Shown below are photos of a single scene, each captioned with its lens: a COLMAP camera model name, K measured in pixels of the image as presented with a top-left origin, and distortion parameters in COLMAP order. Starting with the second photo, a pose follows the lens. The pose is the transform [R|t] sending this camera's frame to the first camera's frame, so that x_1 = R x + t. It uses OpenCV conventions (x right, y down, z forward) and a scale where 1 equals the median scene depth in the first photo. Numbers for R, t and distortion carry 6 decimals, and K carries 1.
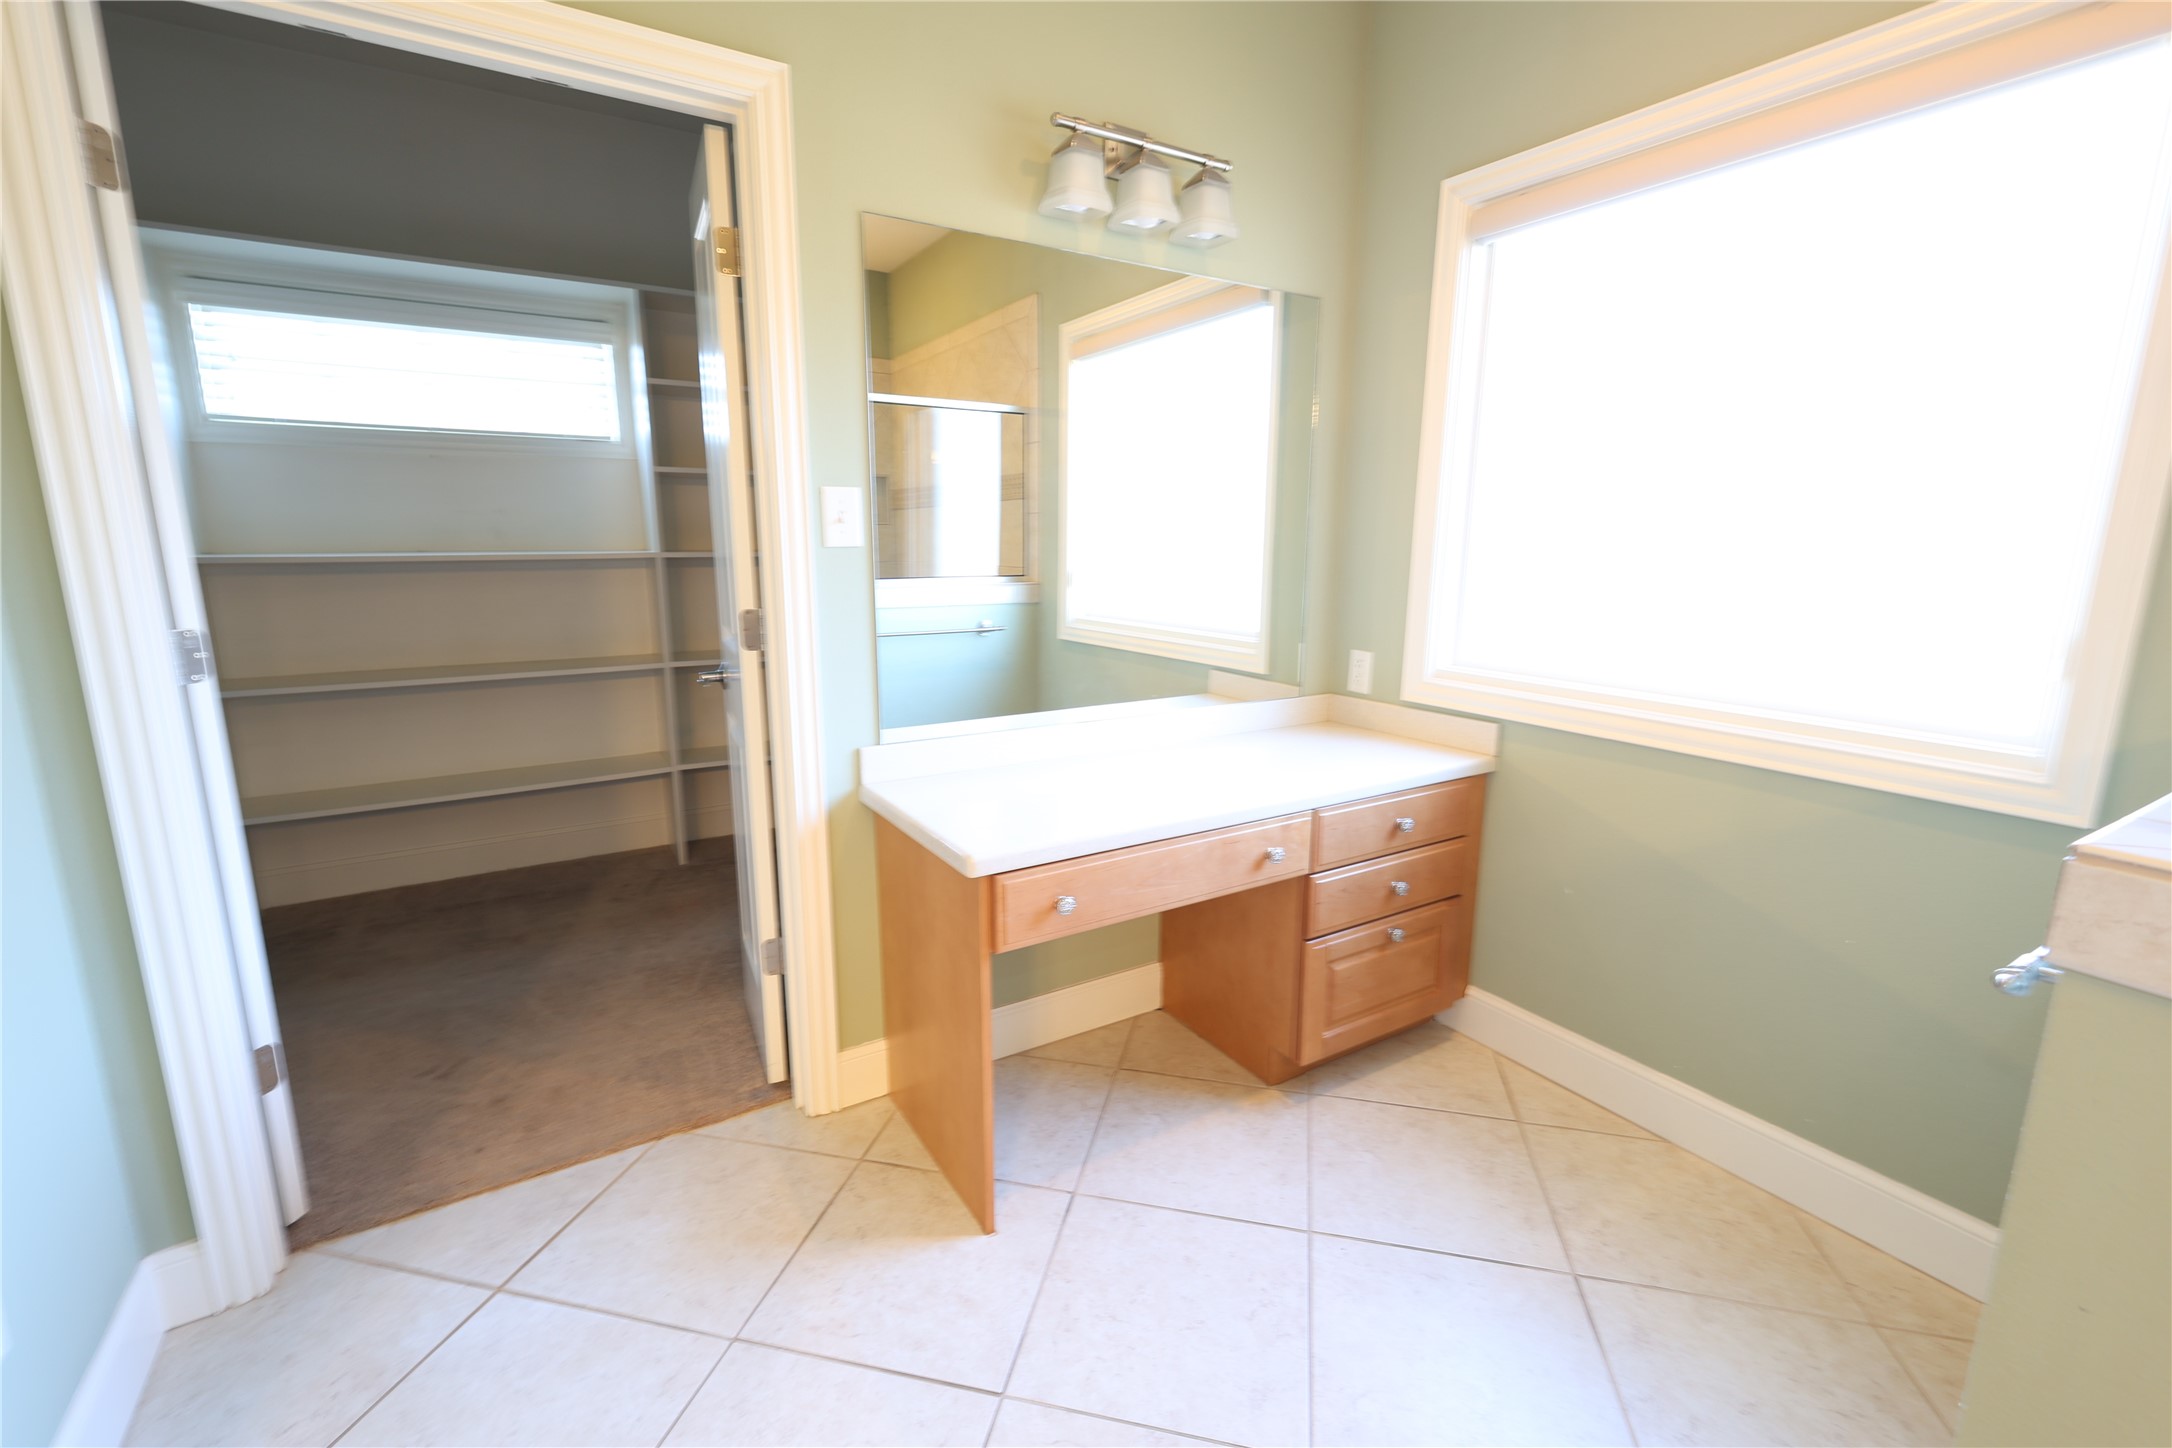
lens RADIAL K [[936.0, 0, 1084.3], [0, 936.0, 718.0], [0, 0, 1]] dist [0.002063, 0.000099]
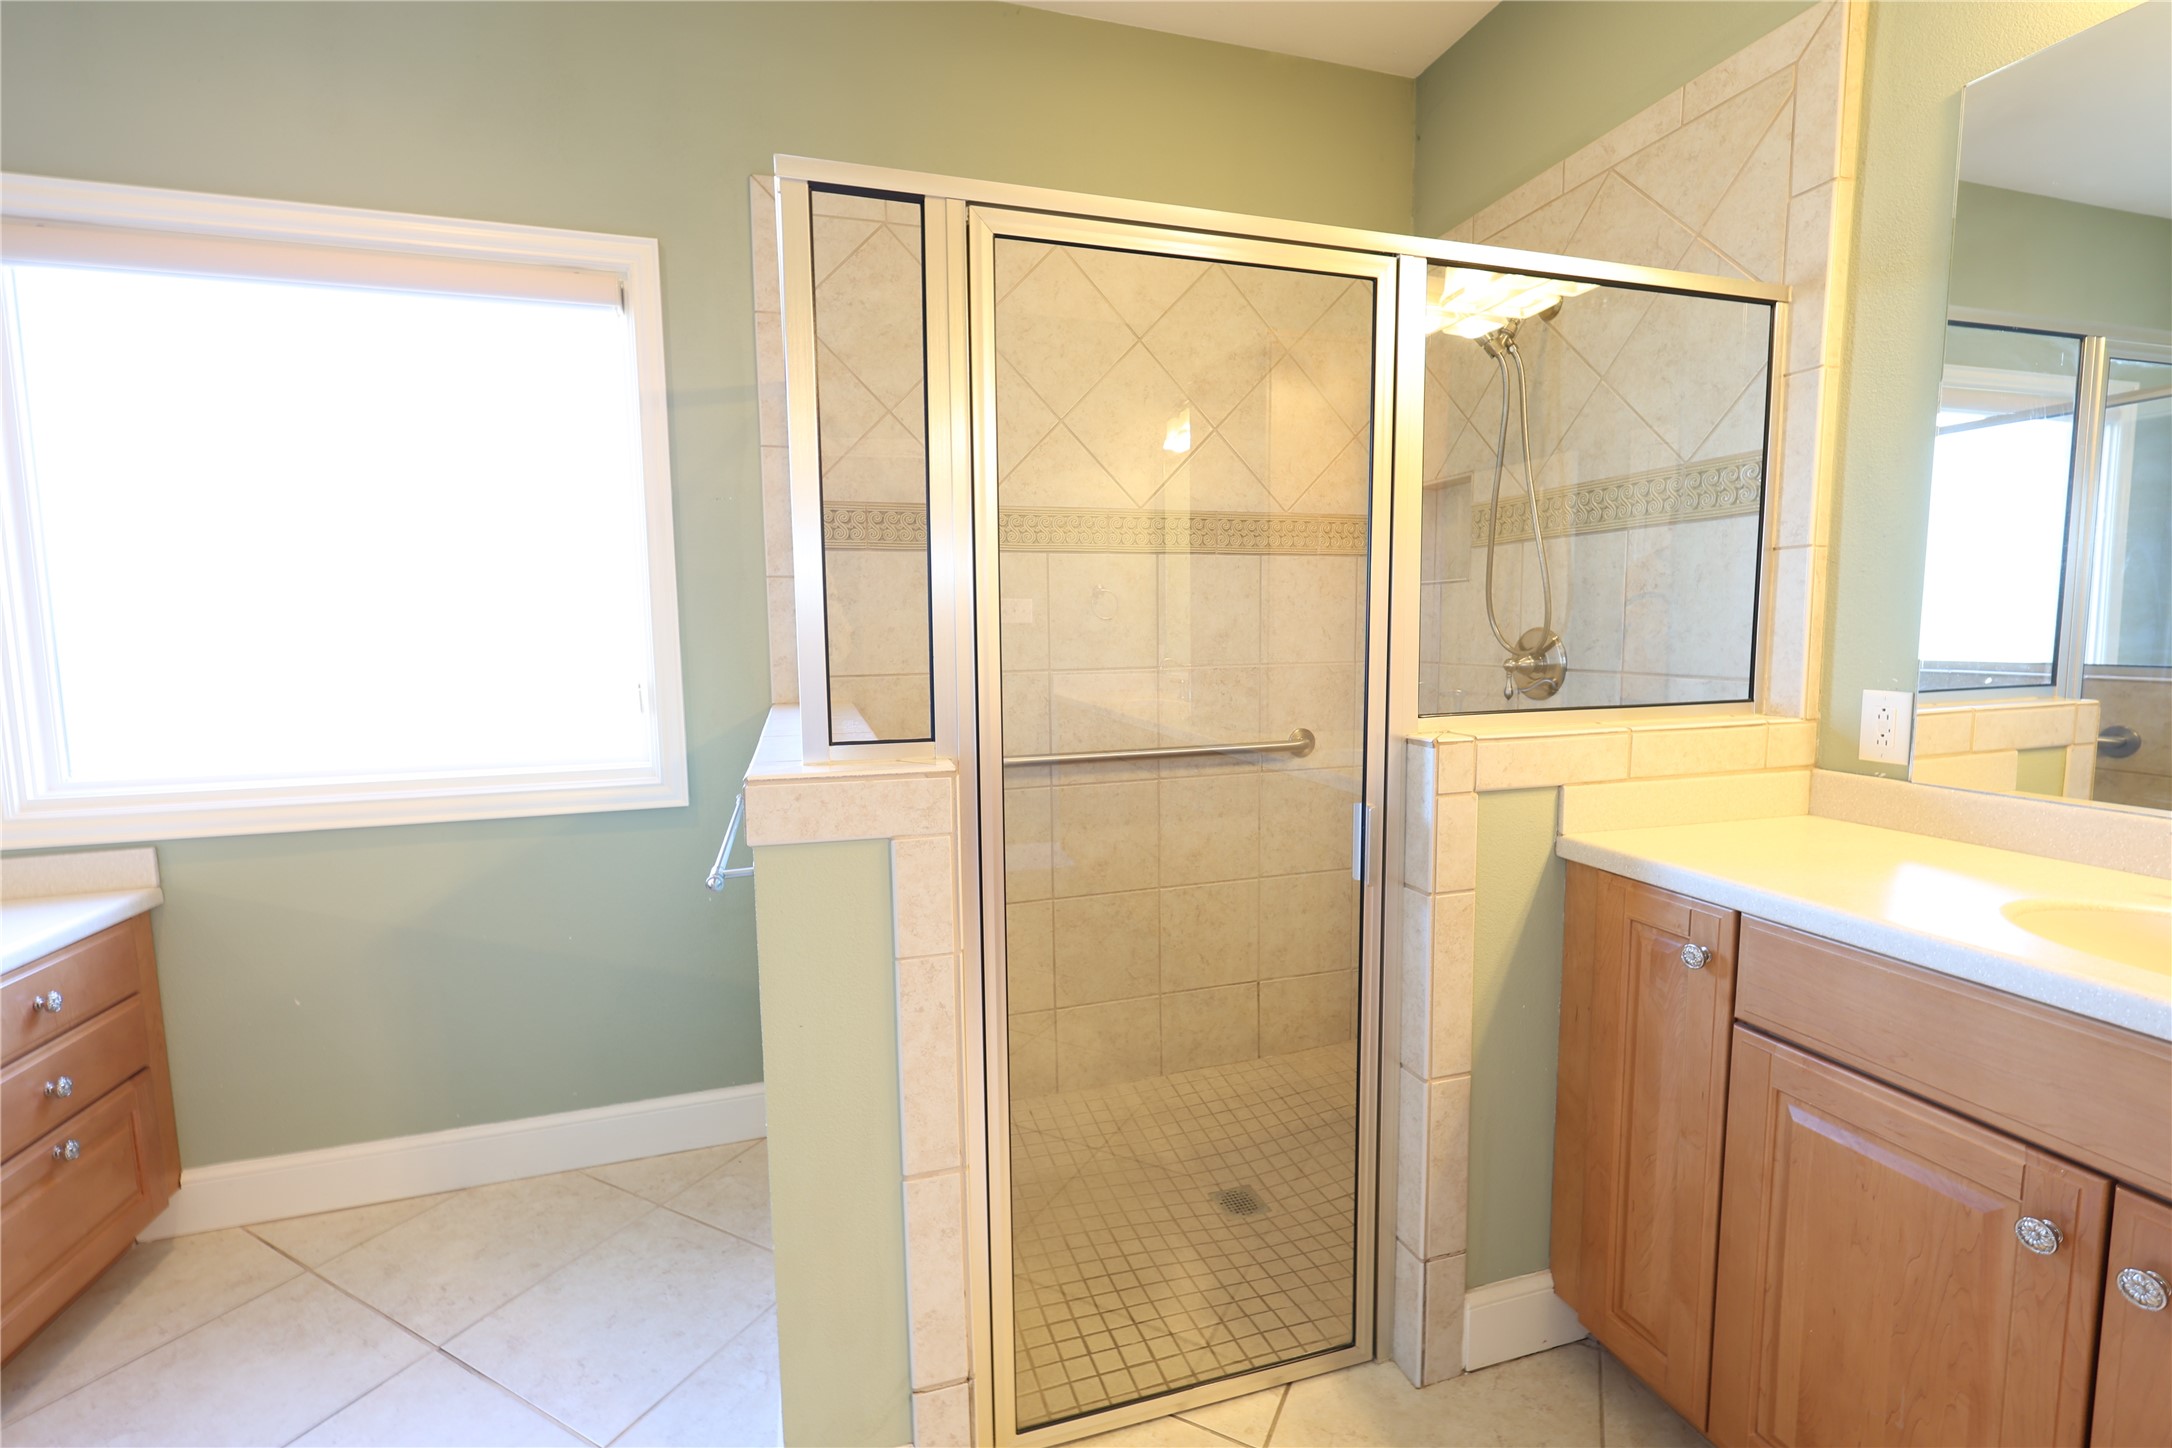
lens RADIAL K [[935.1, 0, 1089.0], [0, 935.1, 717.8], [0, 0, 1]] dist [-0.001772, -0.000259]
pose [[0.252827, -0.106818, 0.961597, -0.143358], [0.202096, 0.977793, 0.055482, 0.016451], [-0.946169, 0.180307, 0.268800, -0.037532]]
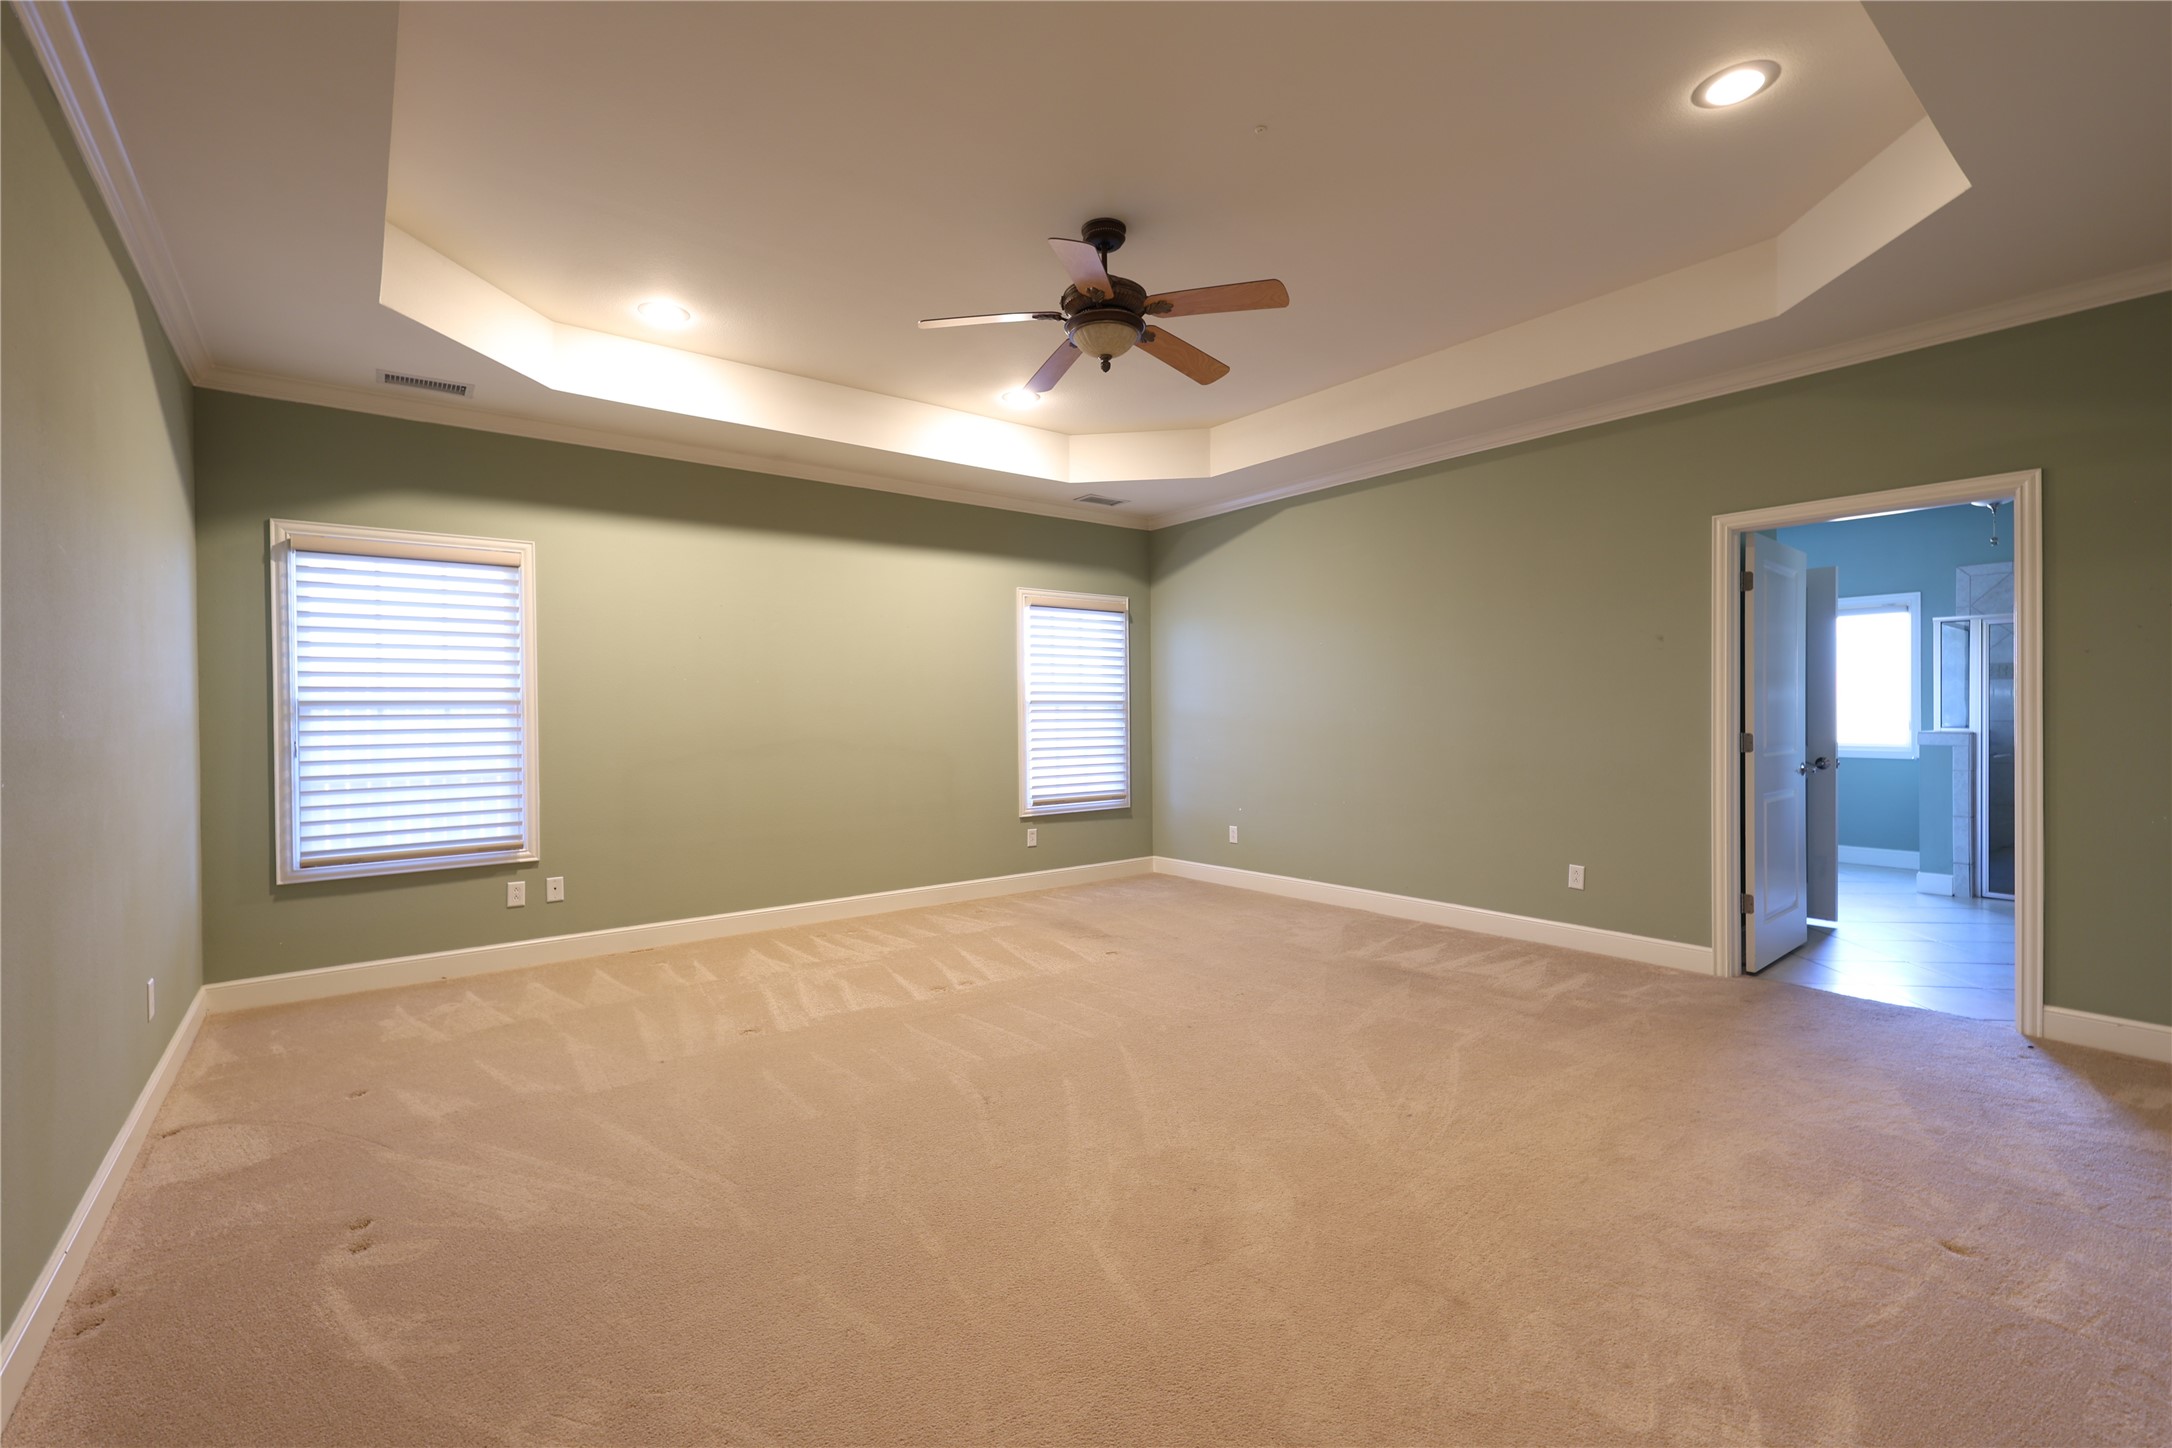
lens RADIAL K [[936.0, 0, 1084.3], [0, 936.0, 718.0], [0, 0, 1]] dist [0.002063, 0.000099]
pose [[0.994112, -0.019006, 0.106680, -2.595710], [0.038538, 0.982143, -0.184147, 0.436071], [-0.101275, 0.187174, 0.977092, -2.319705]]
